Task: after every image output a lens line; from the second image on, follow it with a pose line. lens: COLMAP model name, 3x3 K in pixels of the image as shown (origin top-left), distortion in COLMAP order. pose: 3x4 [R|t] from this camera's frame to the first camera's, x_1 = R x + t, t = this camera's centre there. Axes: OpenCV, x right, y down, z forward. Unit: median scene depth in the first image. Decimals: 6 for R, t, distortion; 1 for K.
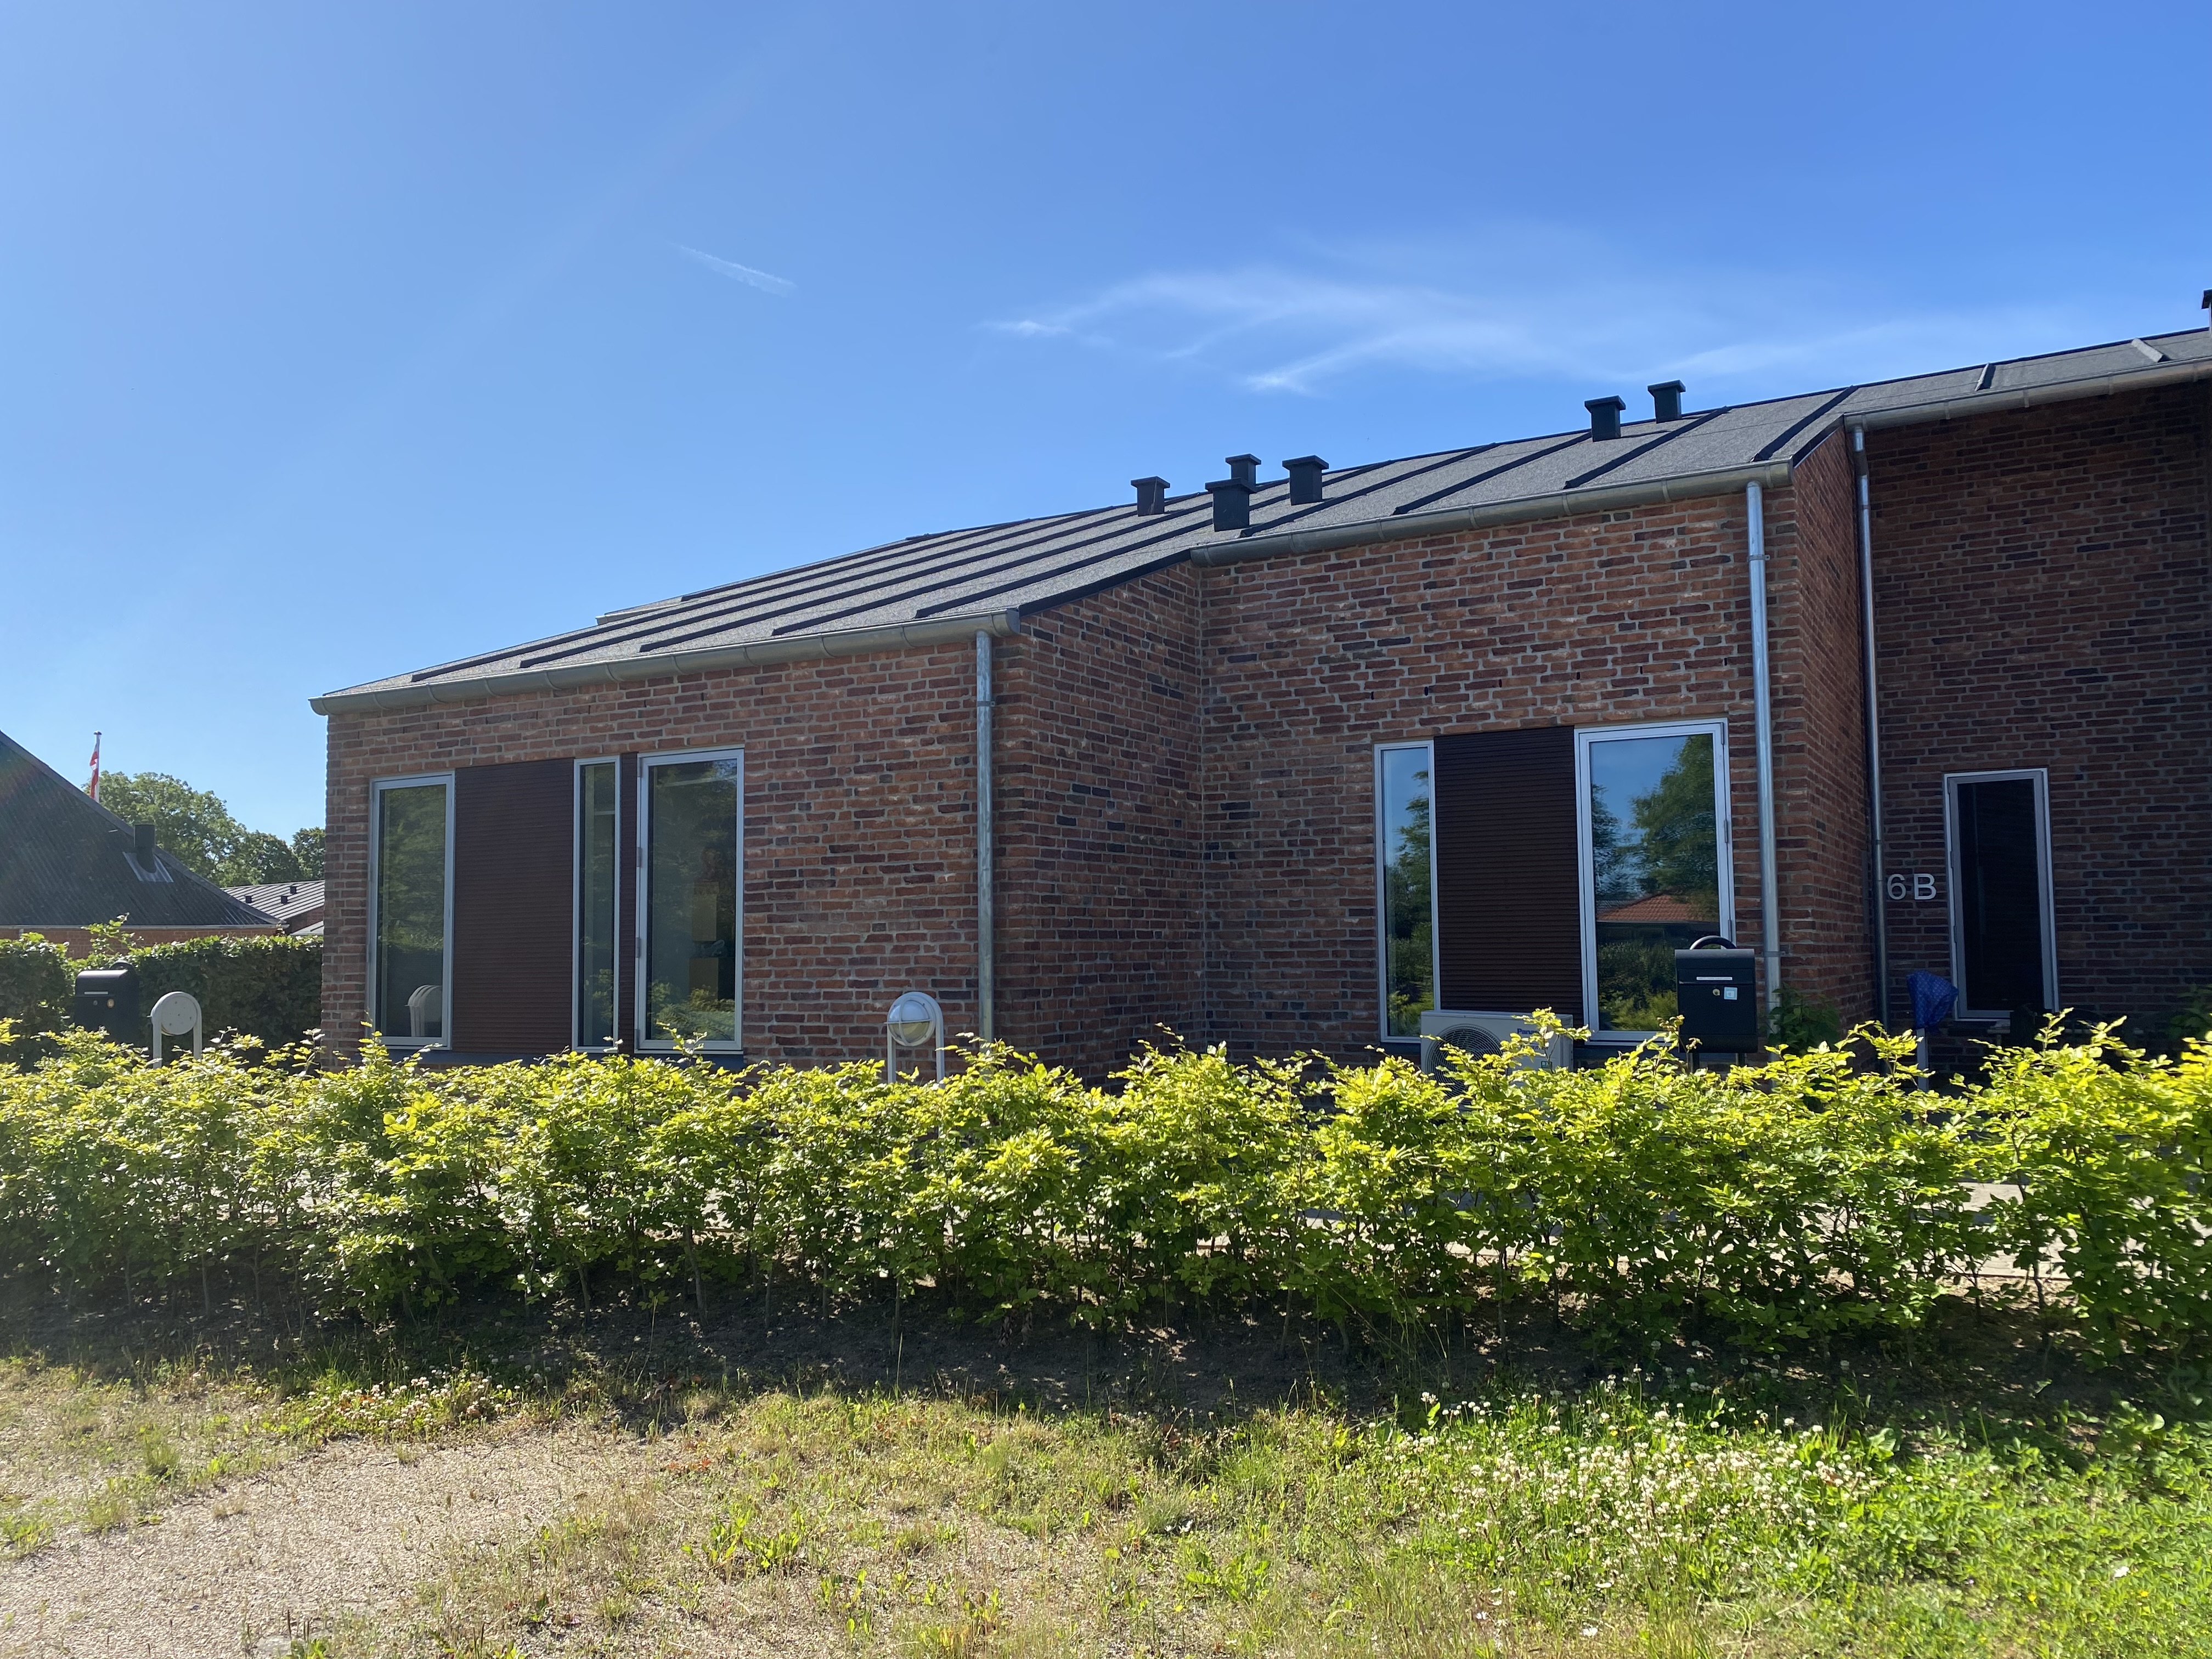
lens RADIAL K [[1681.7, 0, 1100.8], [0, 1681.7, 835.4], [0, 0, 1]] dist [0.057449, -0.072512]
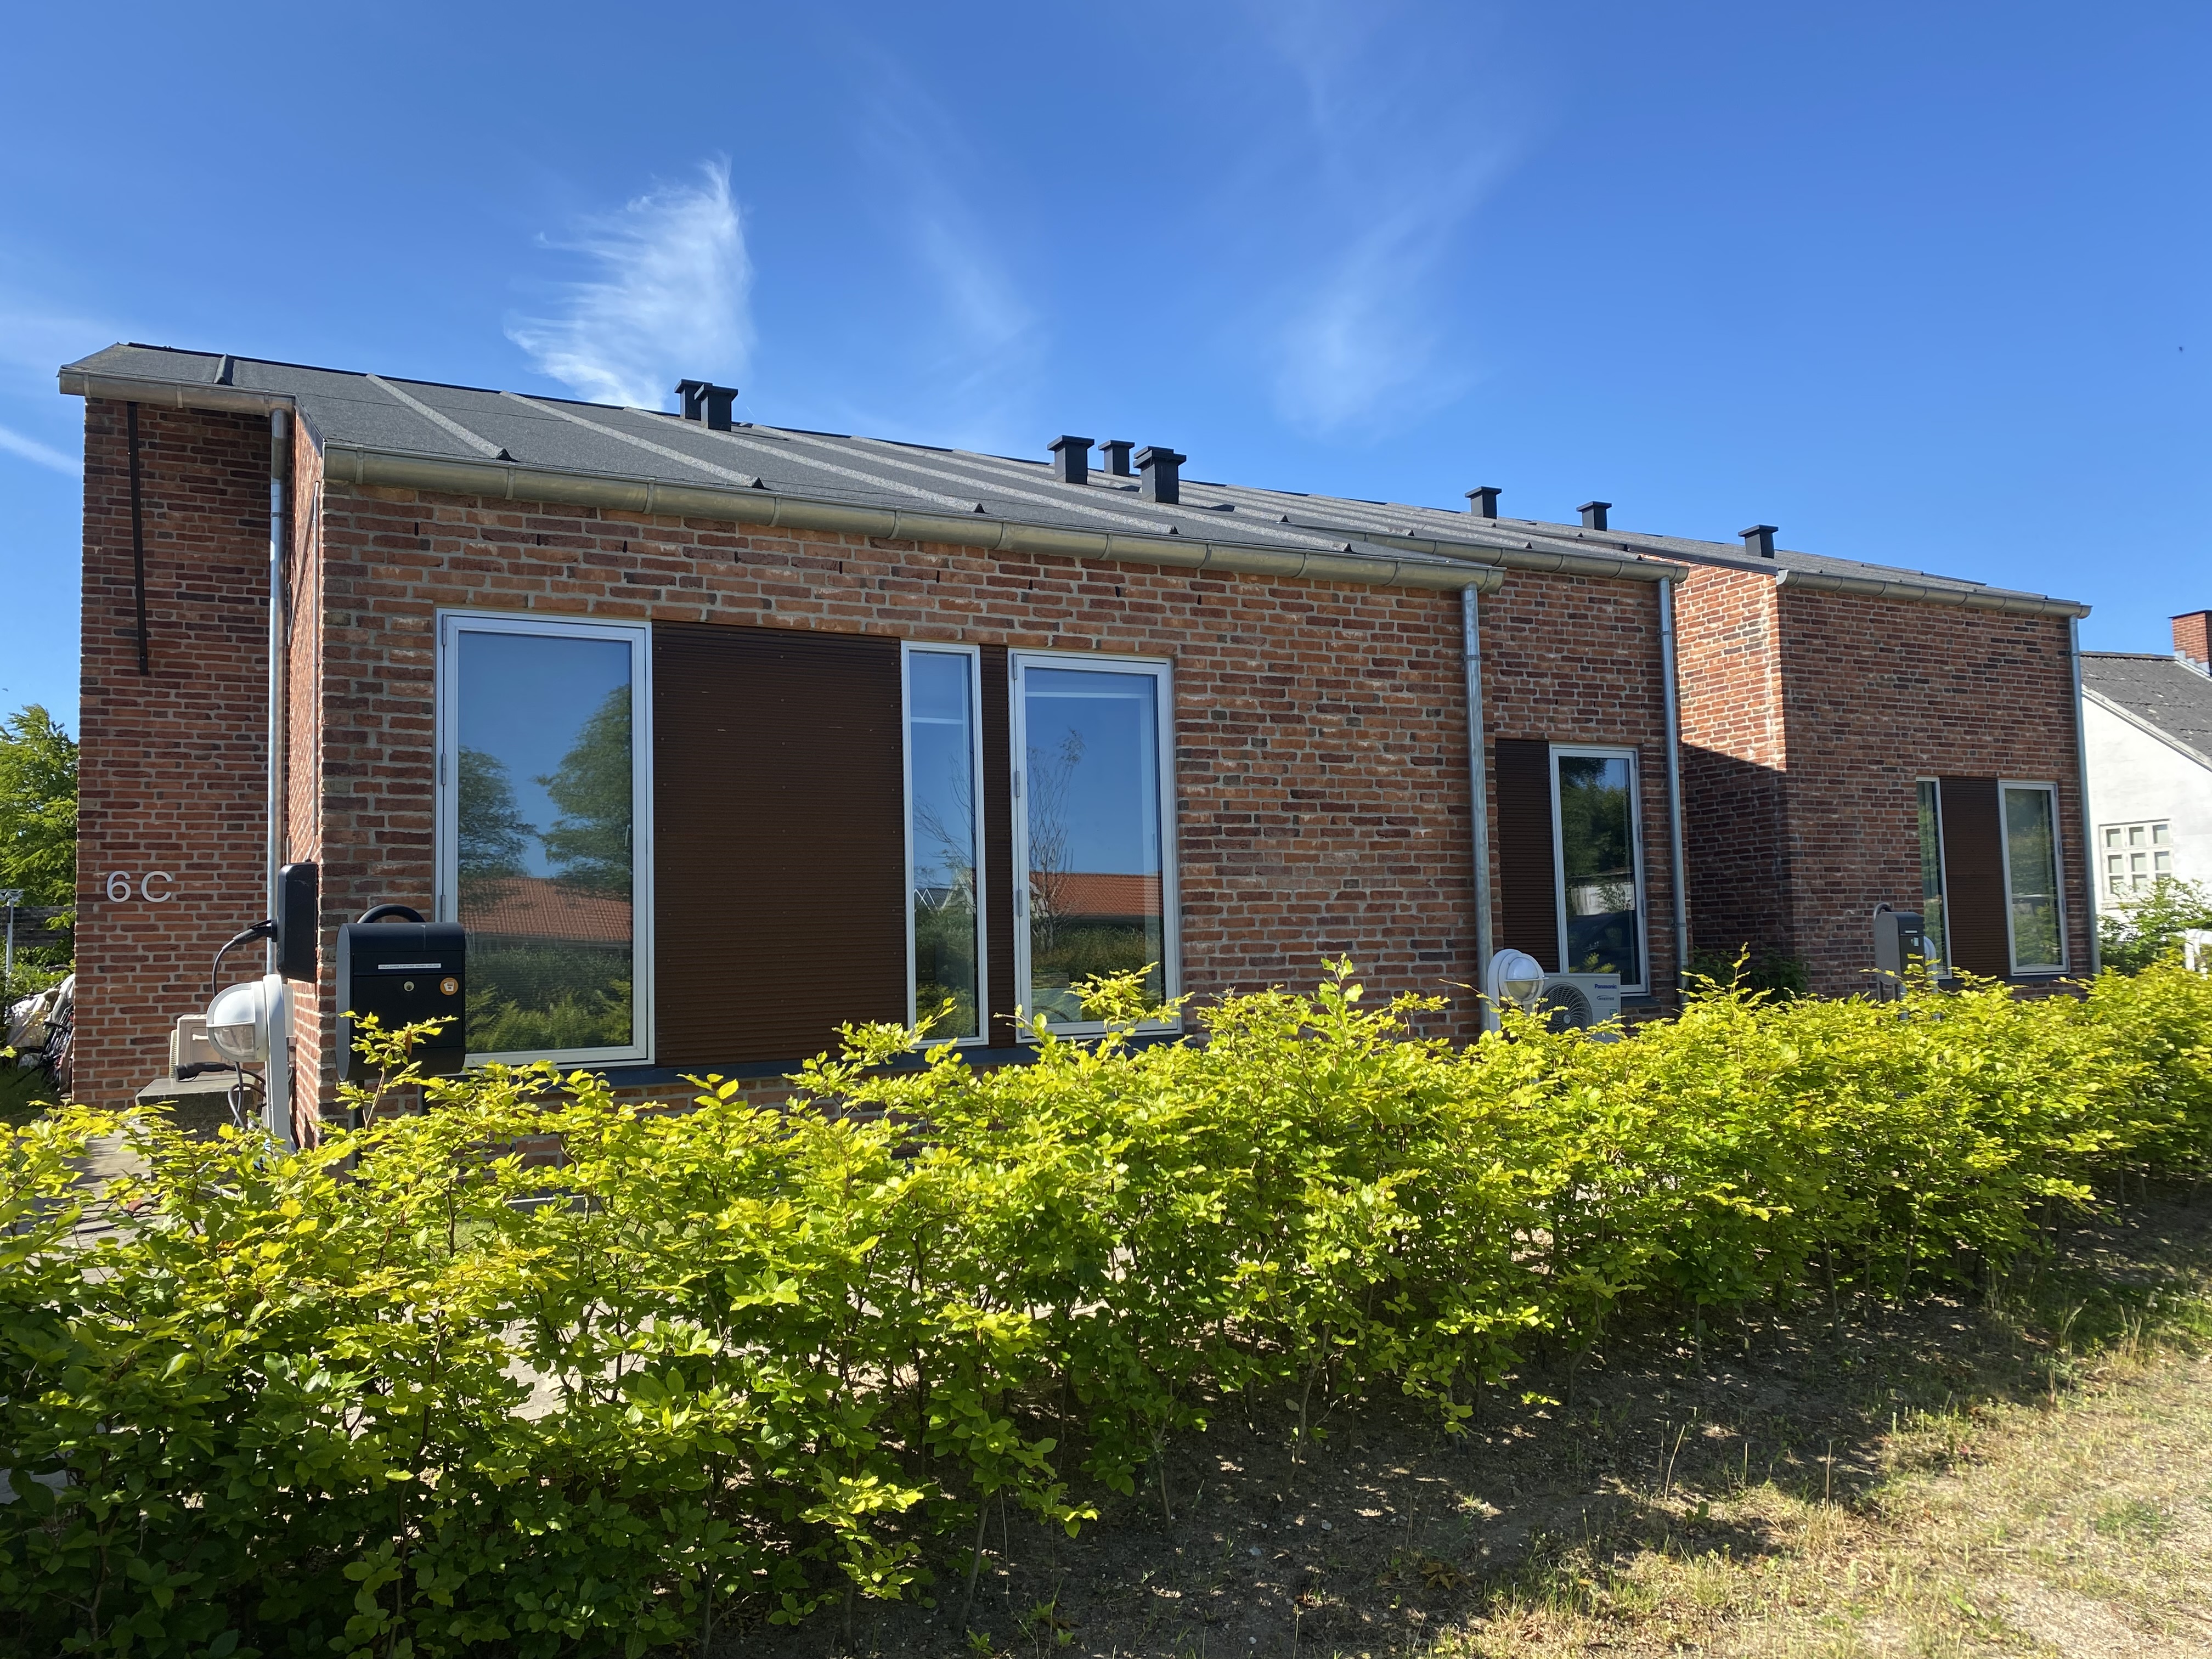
lens RADIAL K [[1681.7, 0, 1095.6], [0, 1681.7, 836.1], [0, 0, 1]] dist [0.057449, -0.072512]
pose [[0.567891, 0.058312, 0.821035, -0.938028], [-0.042336, 0.998236, -0.041614, 0.071083], [-0.822014, -0.011127, 0.569359, 0.582251]]
